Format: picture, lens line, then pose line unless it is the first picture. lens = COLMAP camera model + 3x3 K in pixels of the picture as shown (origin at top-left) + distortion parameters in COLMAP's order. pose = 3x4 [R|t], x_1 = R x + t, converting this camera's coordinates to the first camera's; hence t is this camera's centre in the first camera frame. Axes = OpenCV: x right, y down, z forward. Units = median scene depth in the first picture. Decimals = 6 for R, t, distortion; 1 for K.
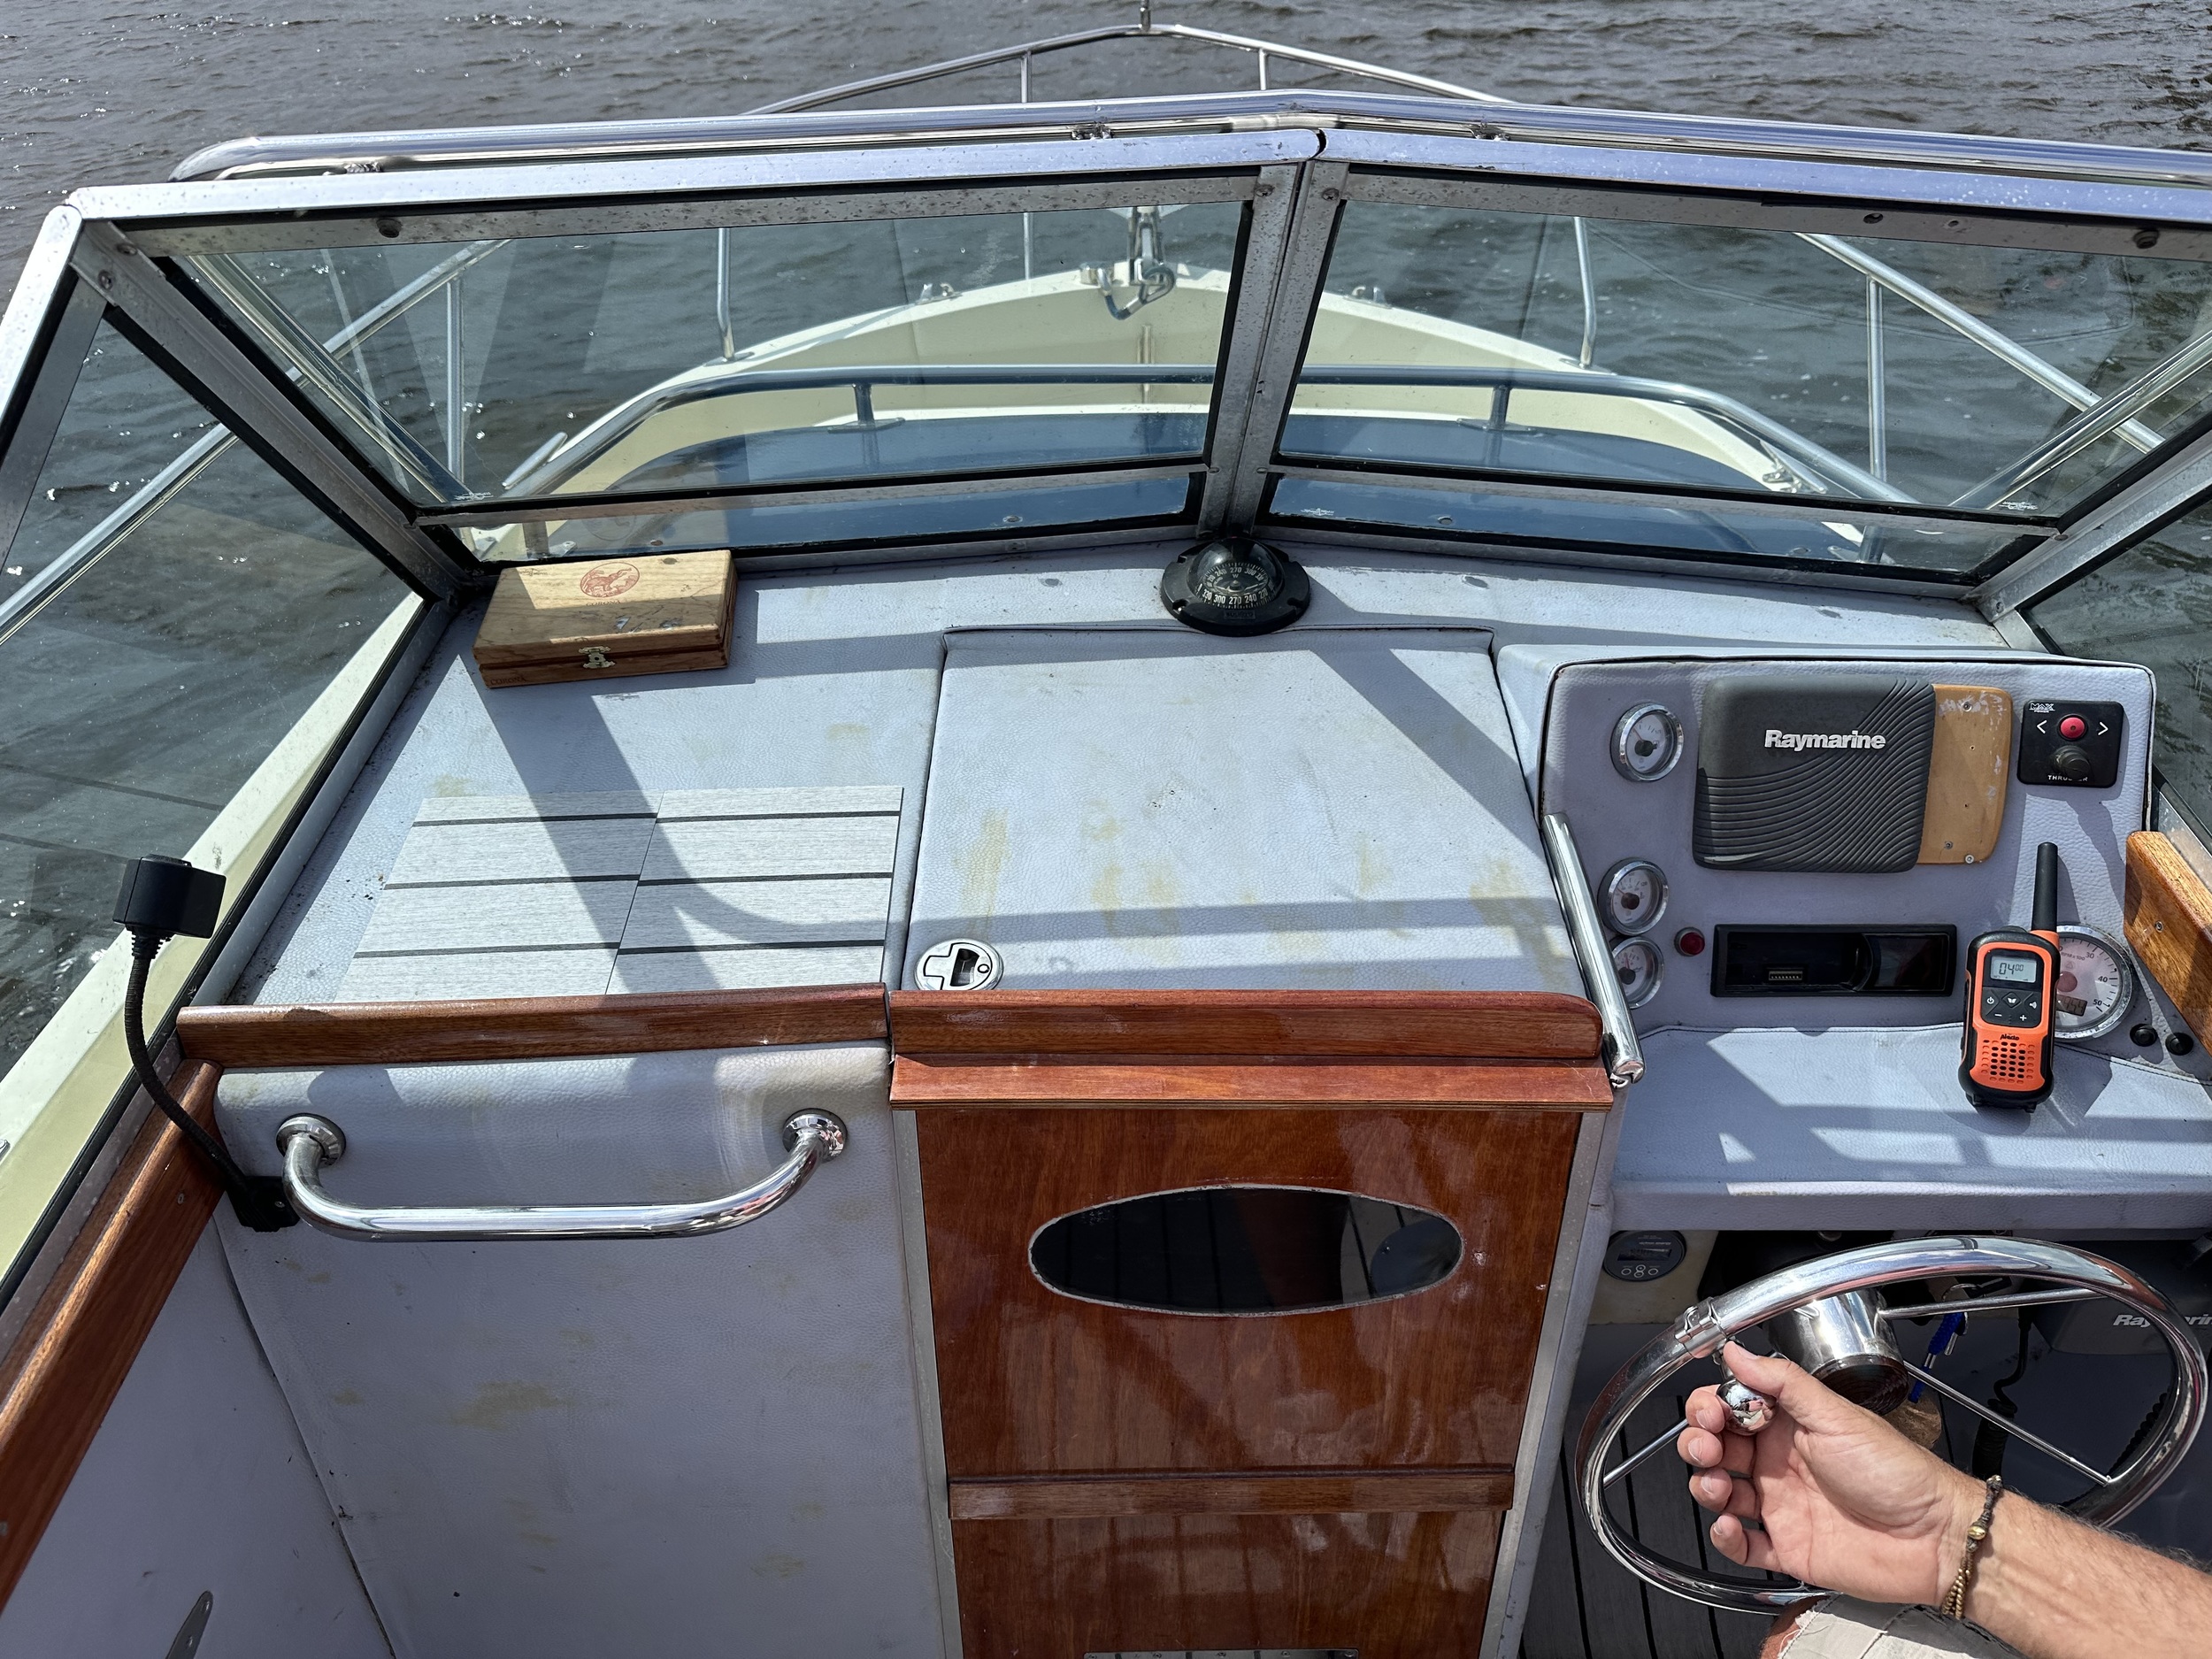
lens RADIAL K [[1551.2, 0, 1107.6], [0, 1551.2, 825.1], [0, 0, 1]] dist [0.032823, -0.031667]
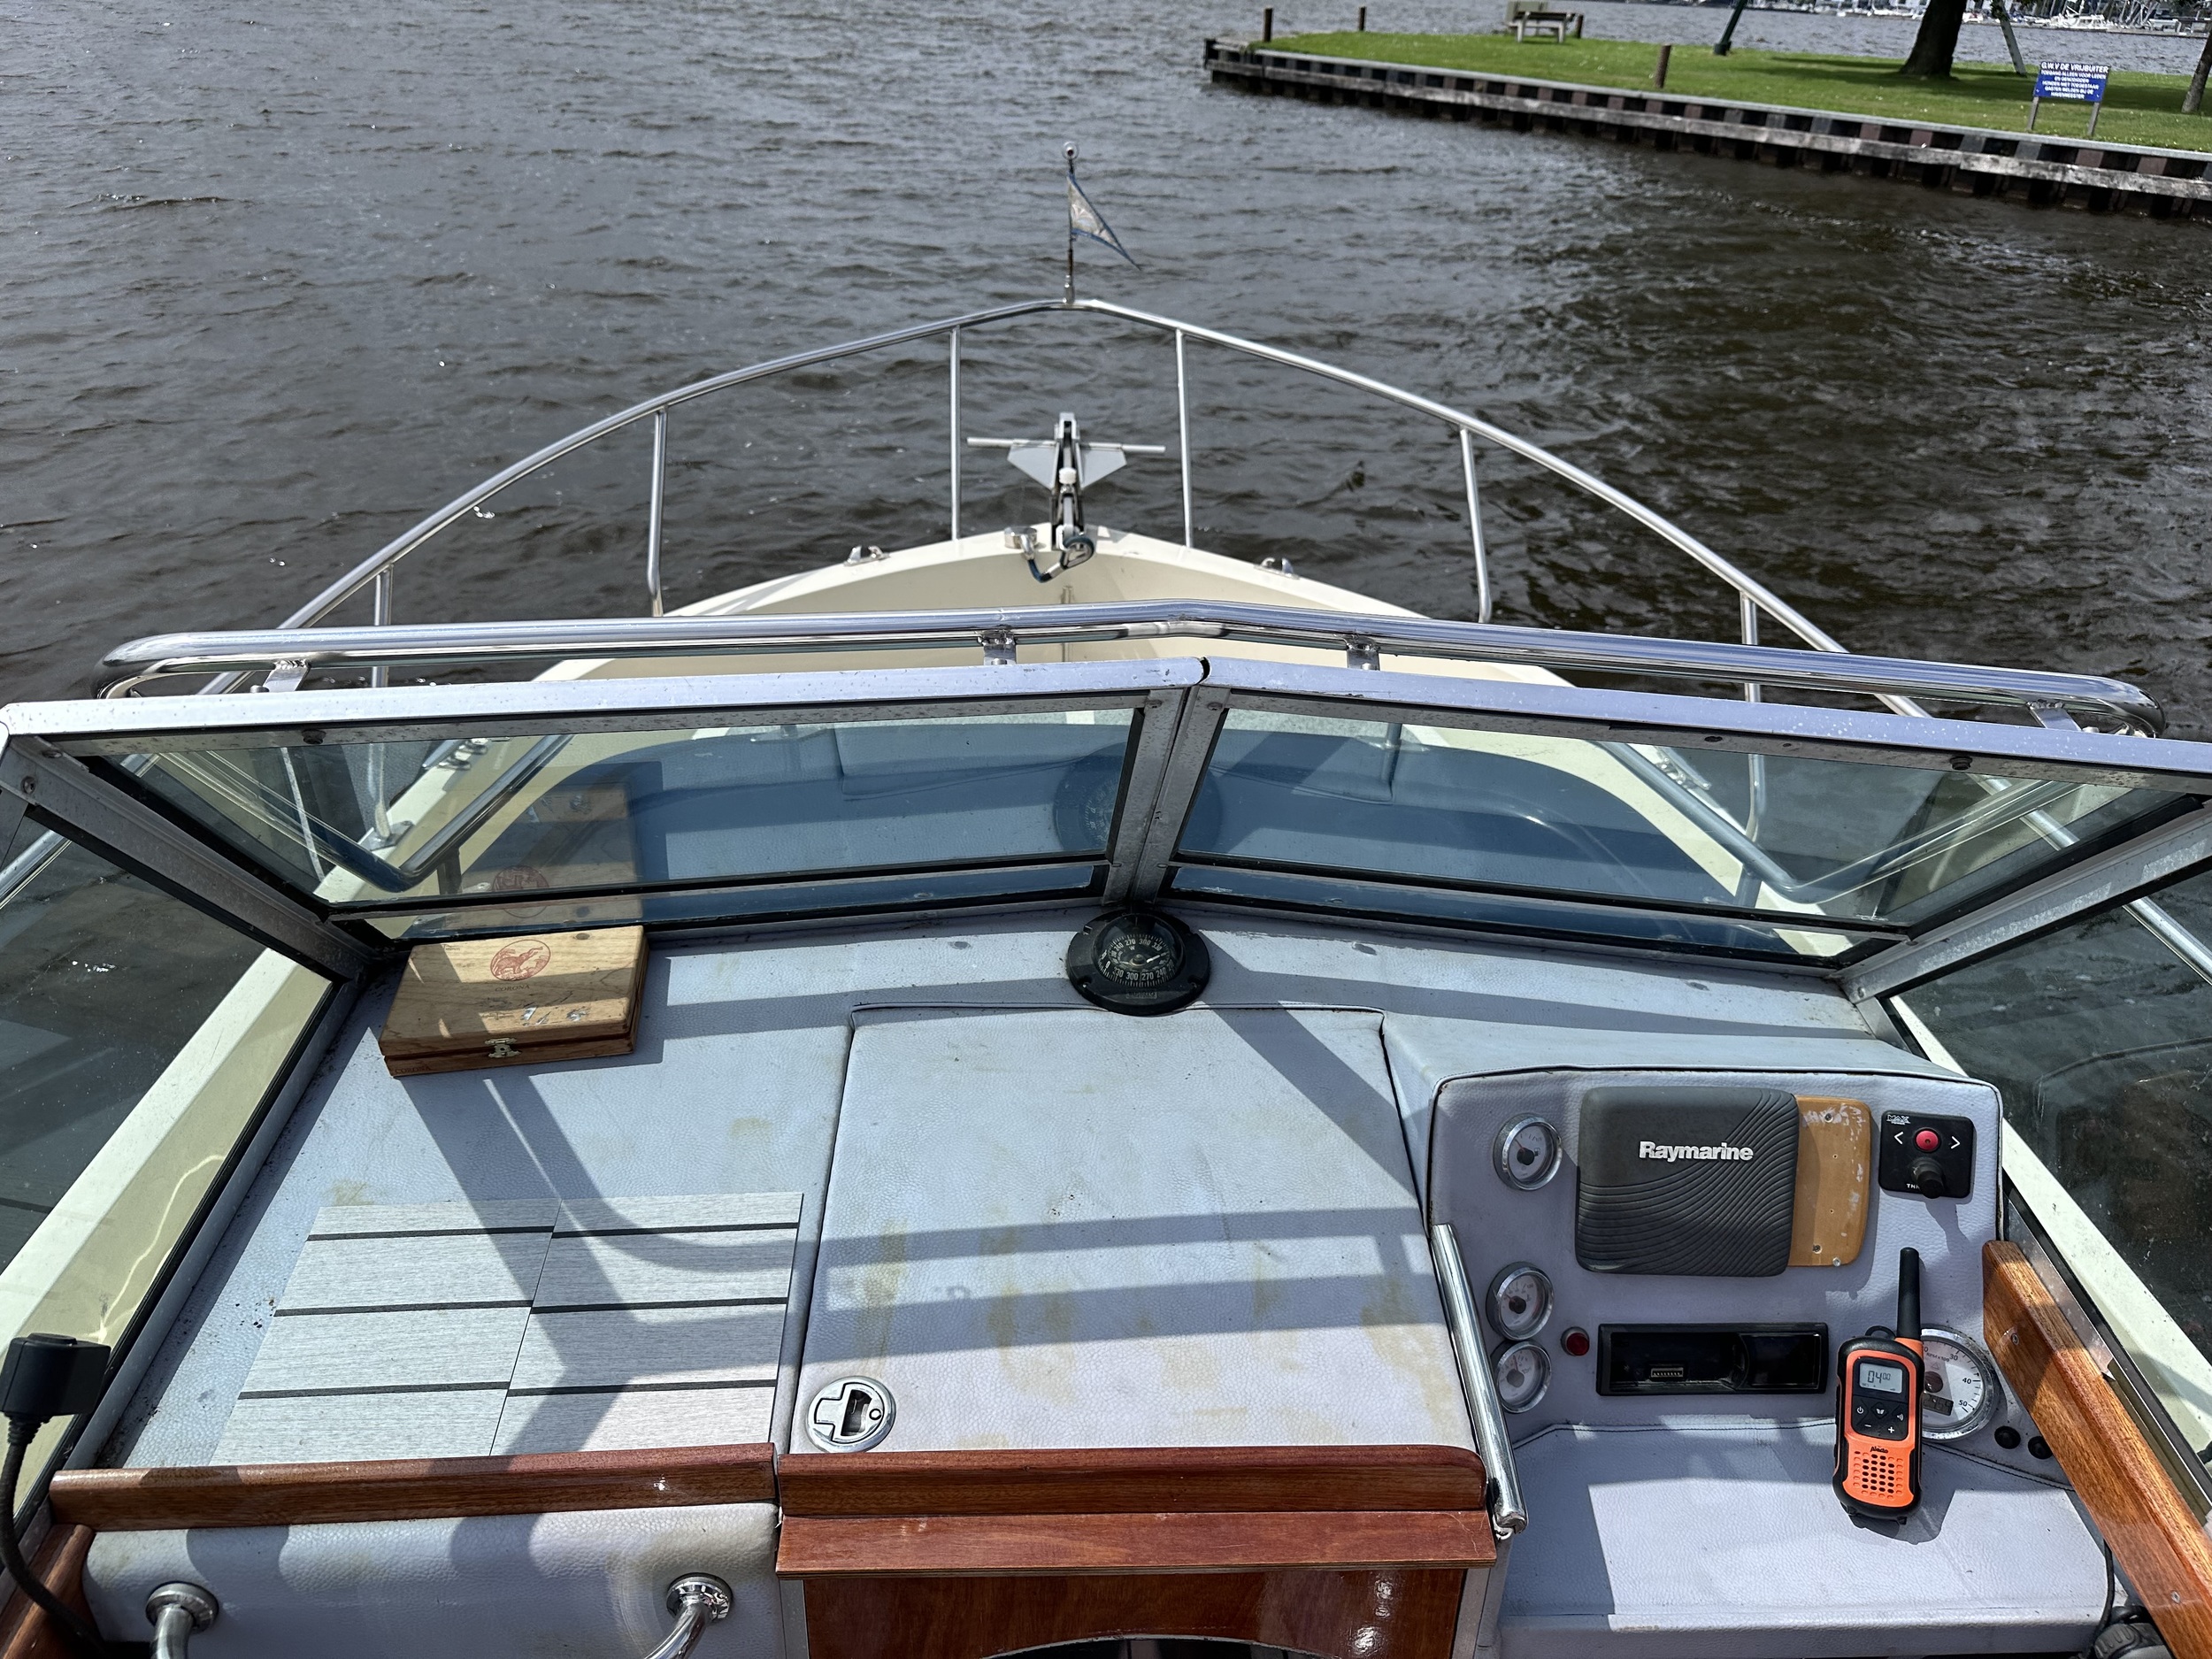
lens RADIAL K [[1551.2, 0, 1104.6], [0, 1551.2, 824.3], [0, 0, 1]] dist [0.032823, -0.031667]
pose [[0.998980, 0.012171, 0.043477, 0.016542], [-0.008175, 0.995825, -0.090919, -0.172840], [-0.044402, 0.090470, 0.994909, -0.039174]]
